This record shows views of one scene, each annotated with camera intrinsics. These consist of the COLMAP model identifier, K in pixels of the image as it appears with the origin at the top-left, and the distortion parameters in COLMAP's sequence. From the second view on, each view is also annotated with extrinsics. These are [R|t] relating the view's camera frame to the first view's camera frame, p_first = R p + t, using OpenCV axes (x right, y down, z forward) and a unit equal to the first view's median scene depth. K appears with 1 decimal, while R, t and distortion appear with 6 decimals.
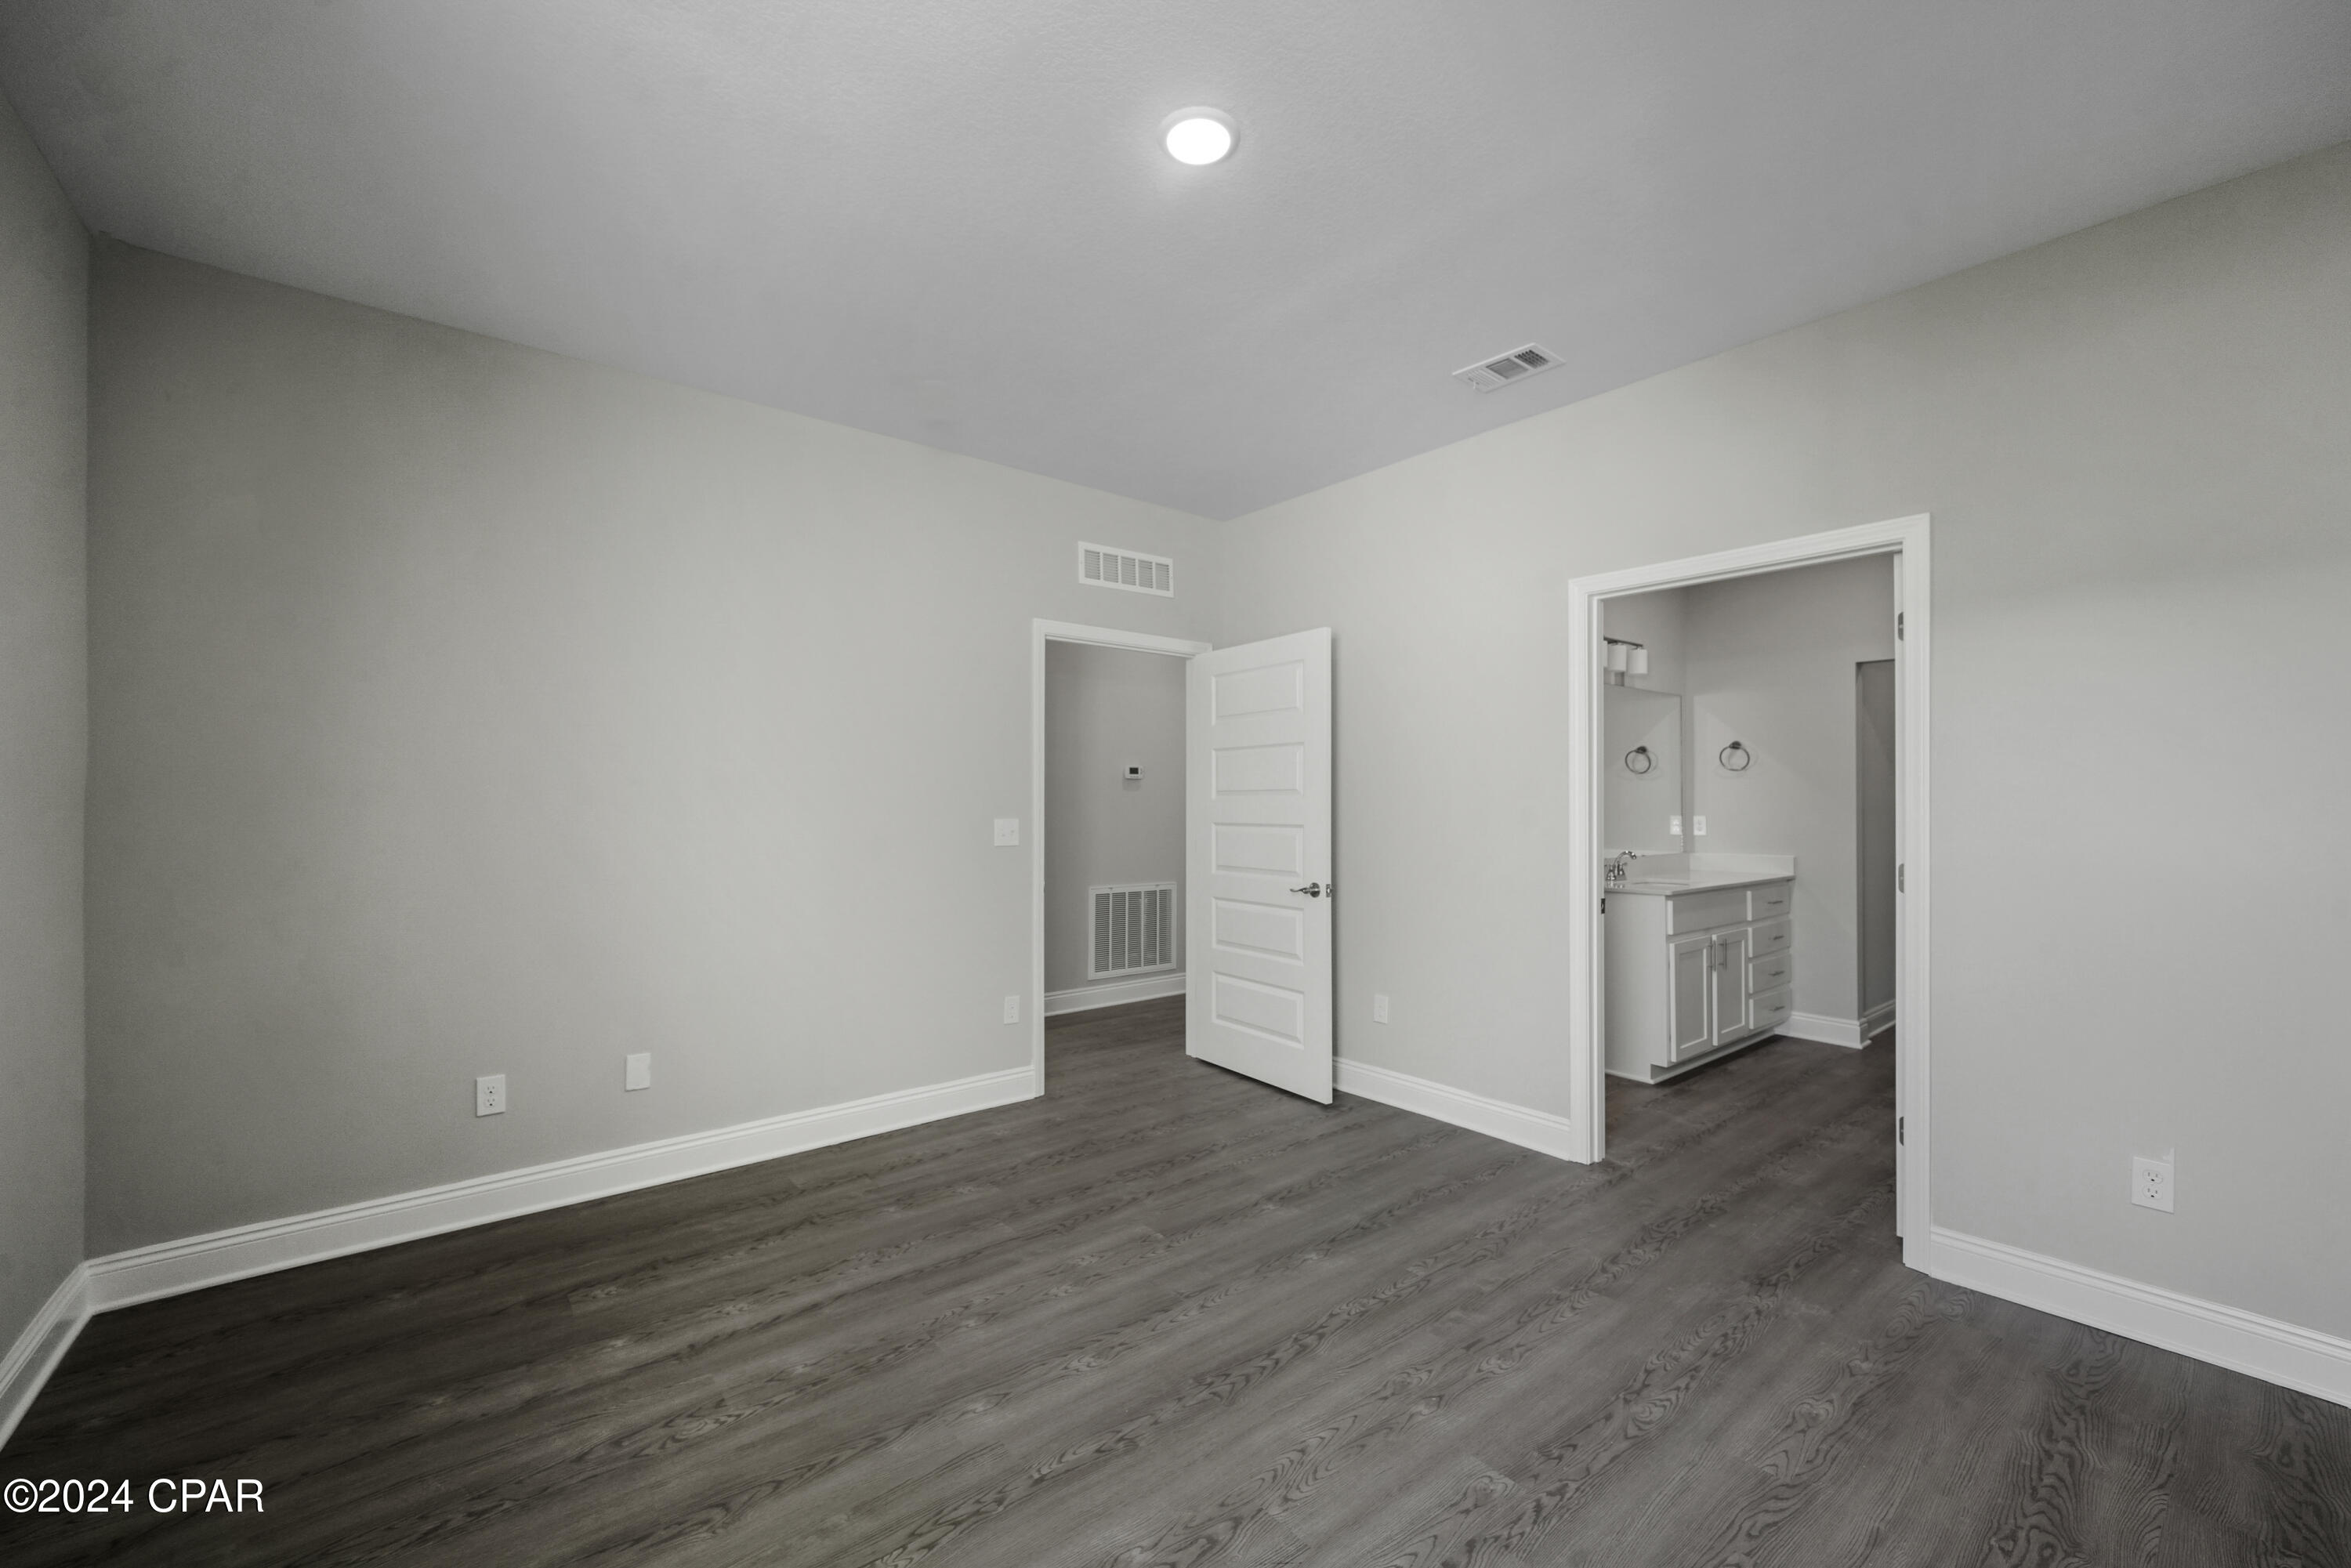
lens RADIAL K [[930.0, 0, 1165.2], [0, 930.0, 793.2], [0, 0, 1]] dist [-0.007704, 0.002422]
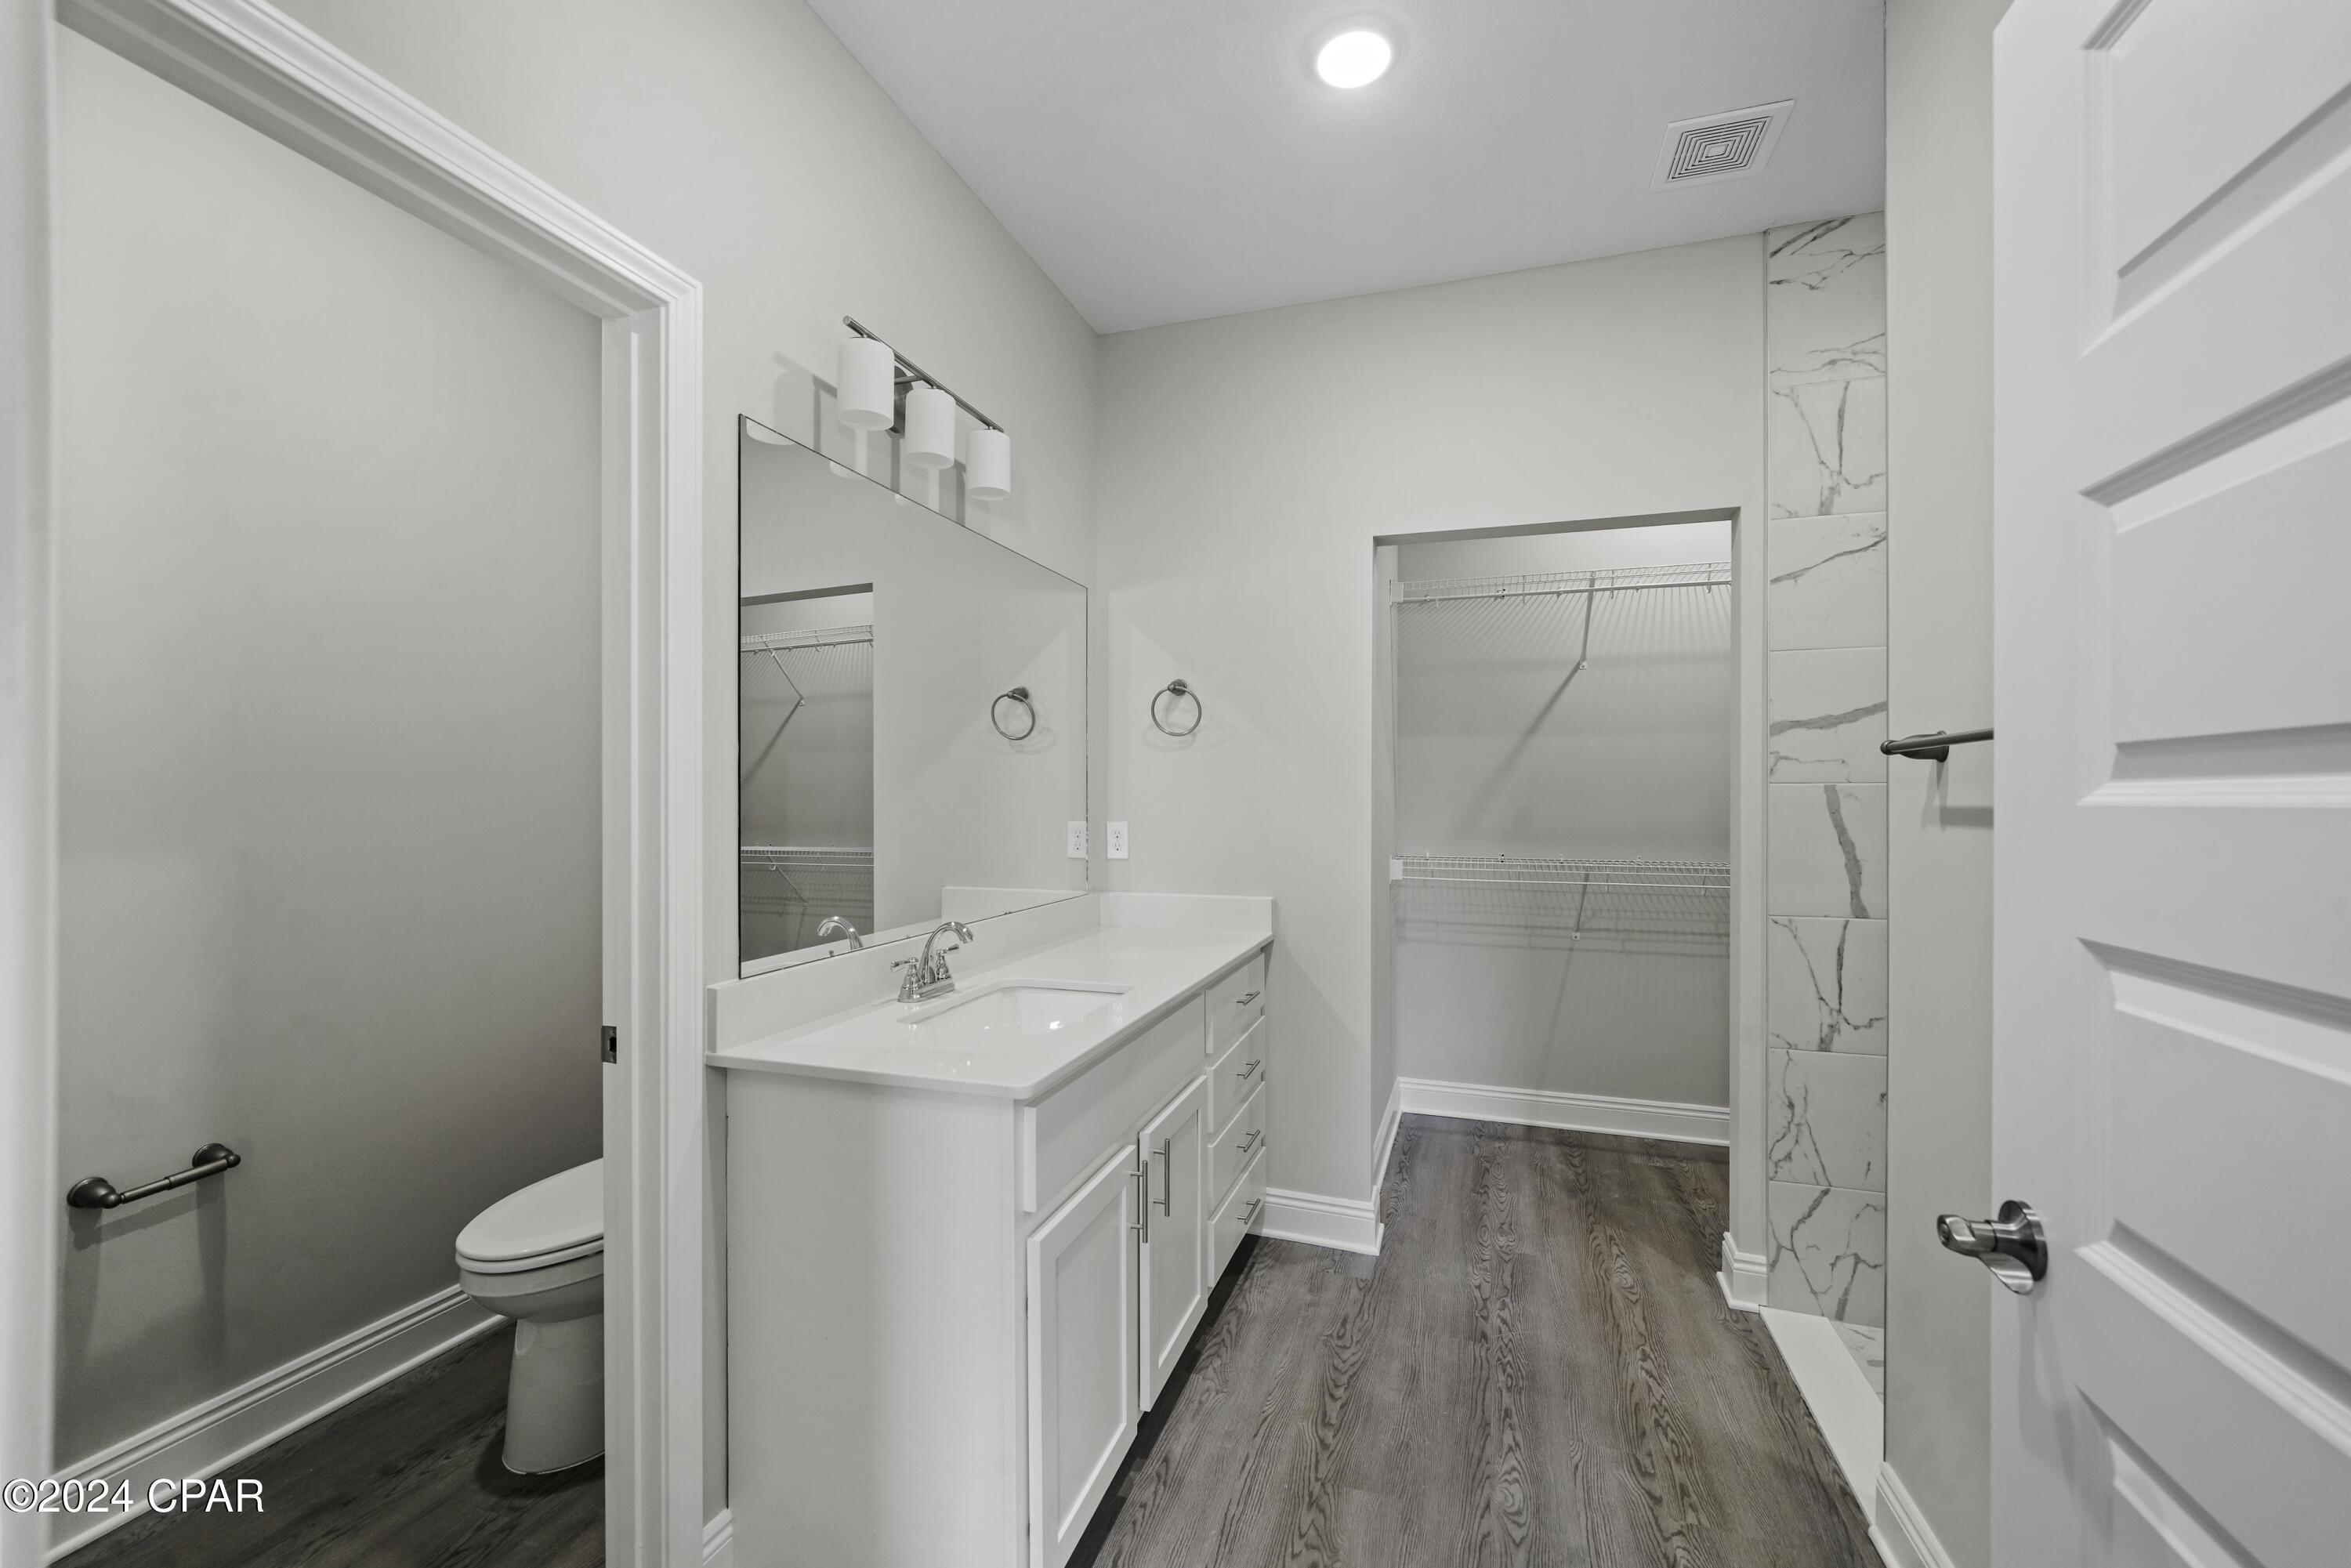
lens RADIAL K [[930.0, 0, 1169.2], [0, 930.0, 791.9], [0, 0, 1]] dist [-0.007704, 0.002422]
pose [[0.840219, 0.002252, 0.542243, 0.411079], [-0.005375, 0.999977, 0.004175, 0.006427], [-0.542221, -0.006422, 0.840211, 0.707132]]
